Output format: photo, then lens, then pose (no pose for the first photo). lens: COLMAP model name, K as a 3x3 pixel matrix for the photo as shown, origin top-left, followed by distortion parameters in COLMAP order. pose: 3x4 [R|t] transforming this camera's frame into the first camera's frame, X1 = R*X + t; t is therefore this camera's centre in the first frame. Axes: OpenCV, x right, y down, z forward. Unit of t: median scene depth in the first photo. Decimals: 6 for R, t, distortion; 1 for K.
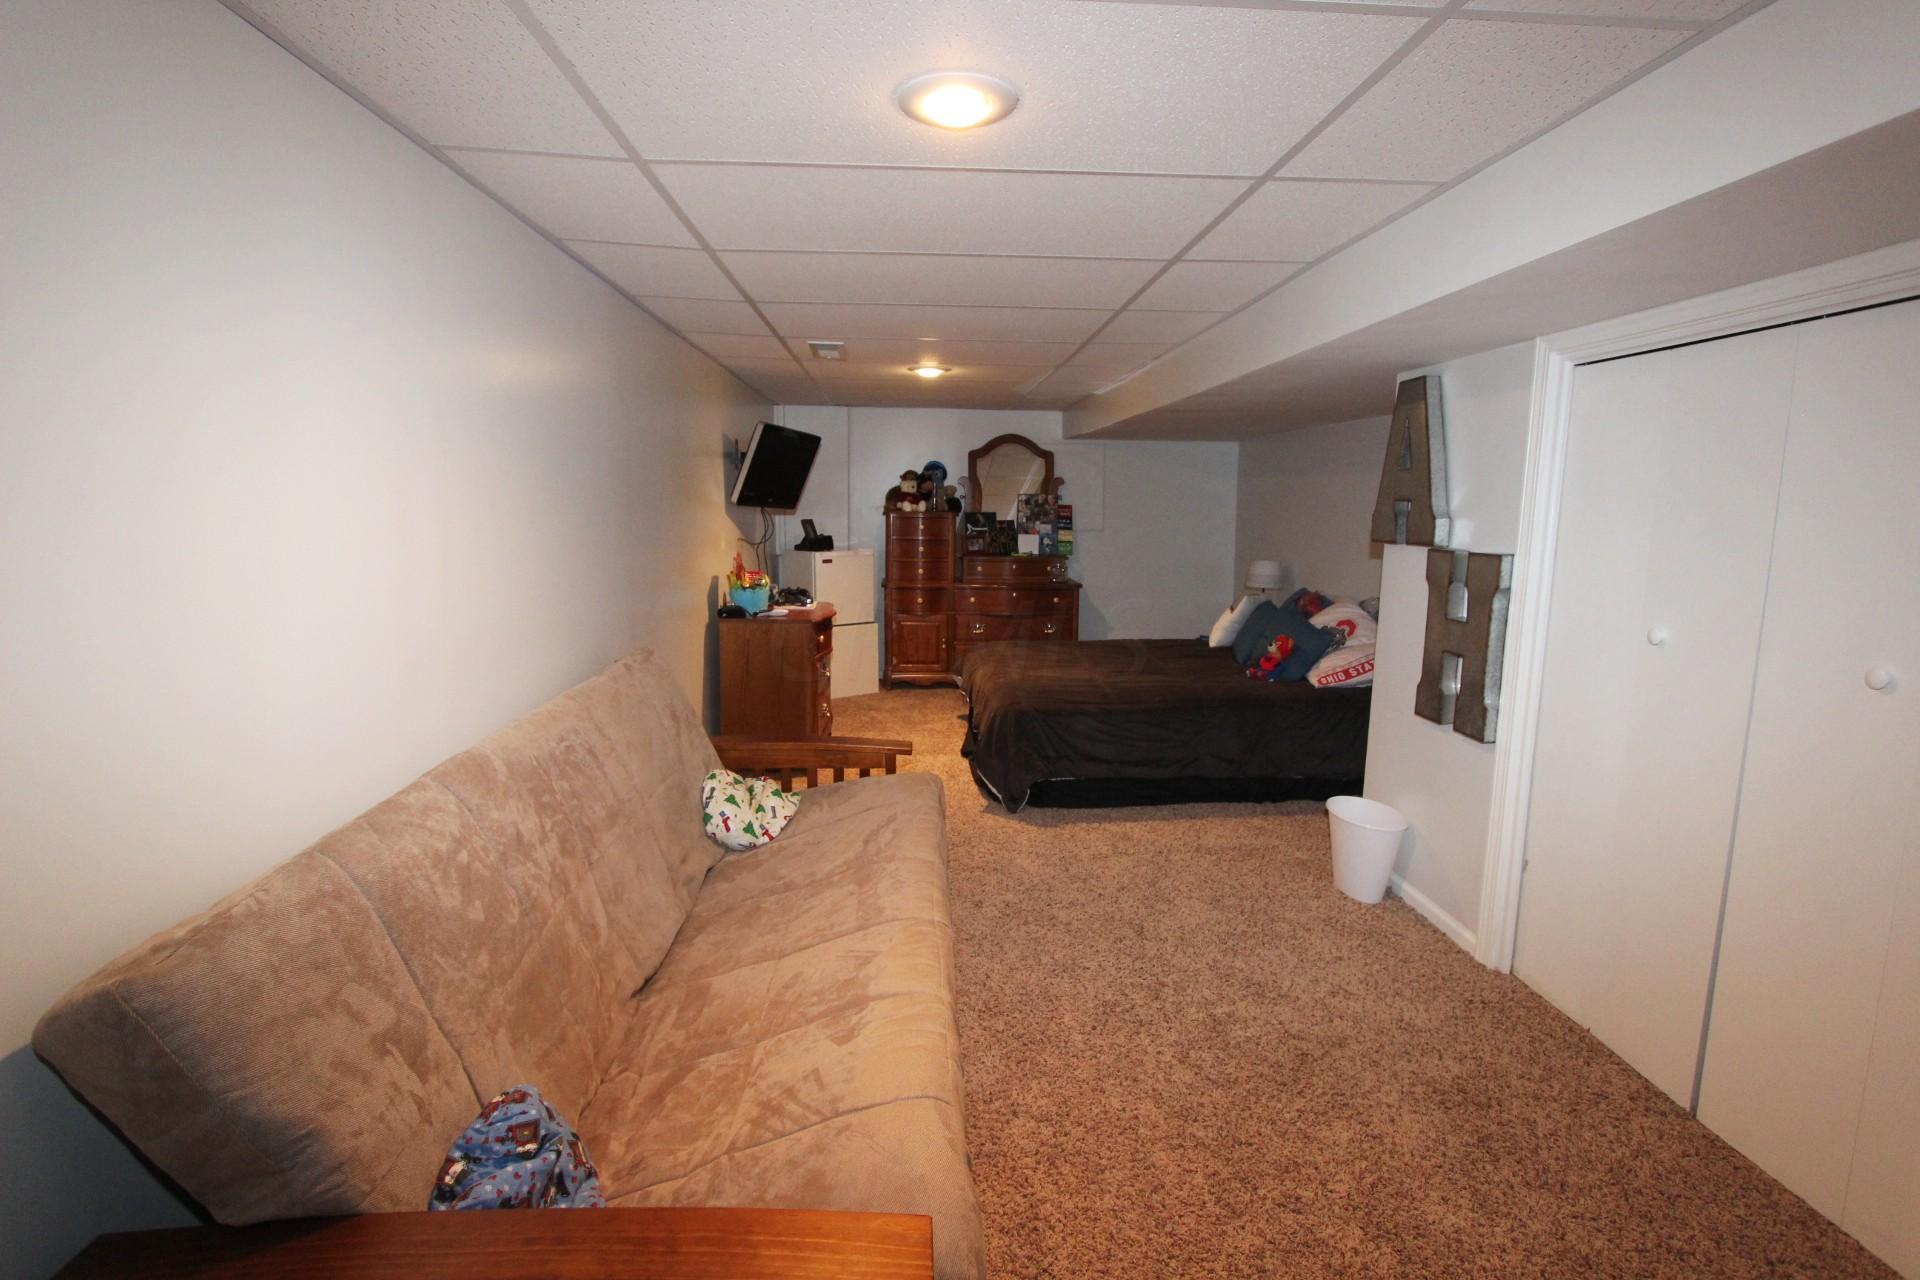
lens RADIAL K [[895.4, 0, 961.5], [0, 895.4, 638.4], [0, 0, 1]] dist [-0.019709, 0.004695]
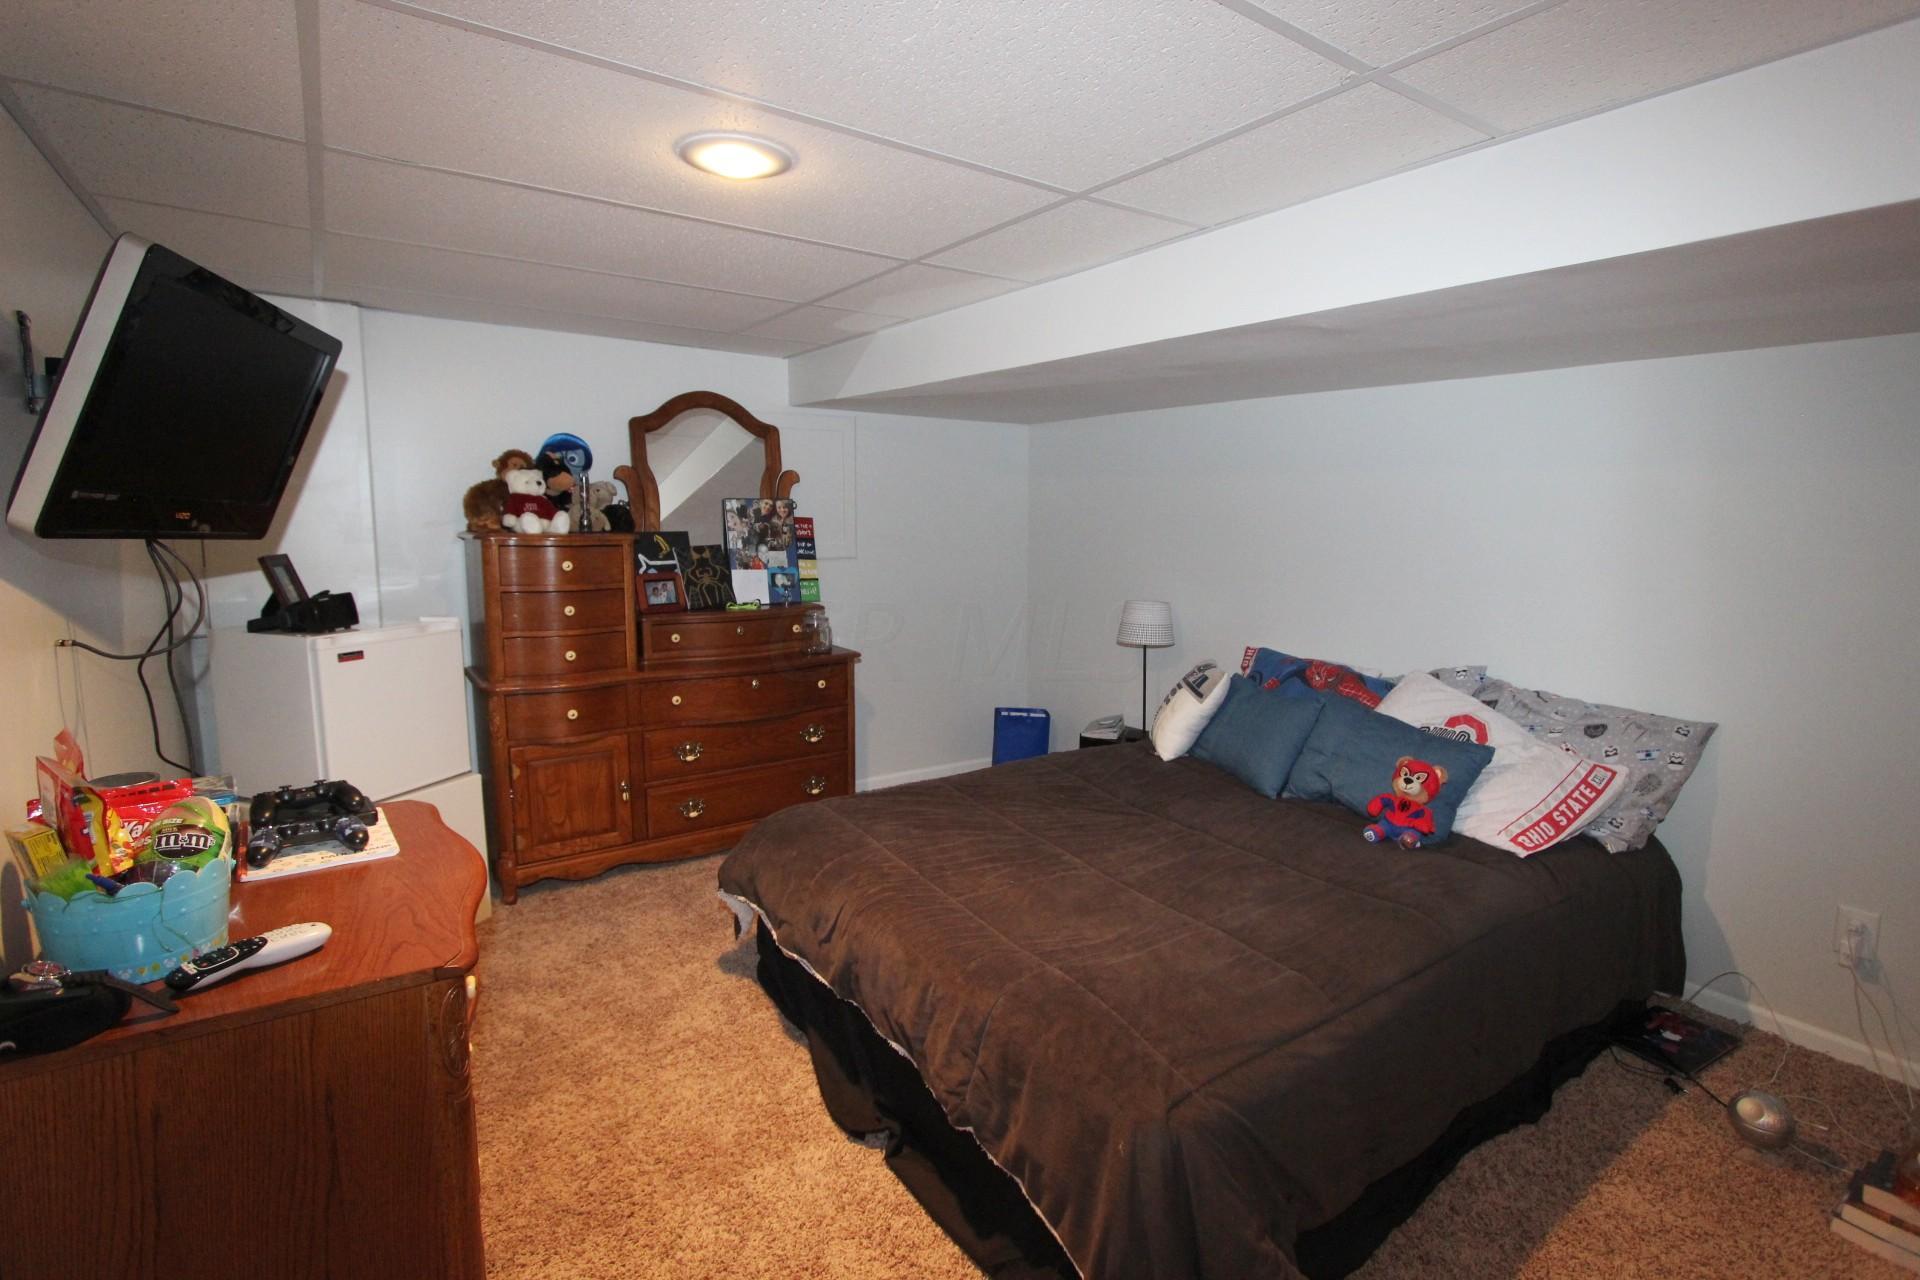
lens RADIAL K [[895.4, 0, 961.5], [0, 895.4, 638.4], [0, 0, 1]] dist [-0.019709, 0.004695]
pose [[0.851437, -0.073257, 0.519316, -0.110957], [0.074640, 0.997043, 0.018274, -0.073961], [-0.519119, 0.023202, 0.854387, 0.451791]]
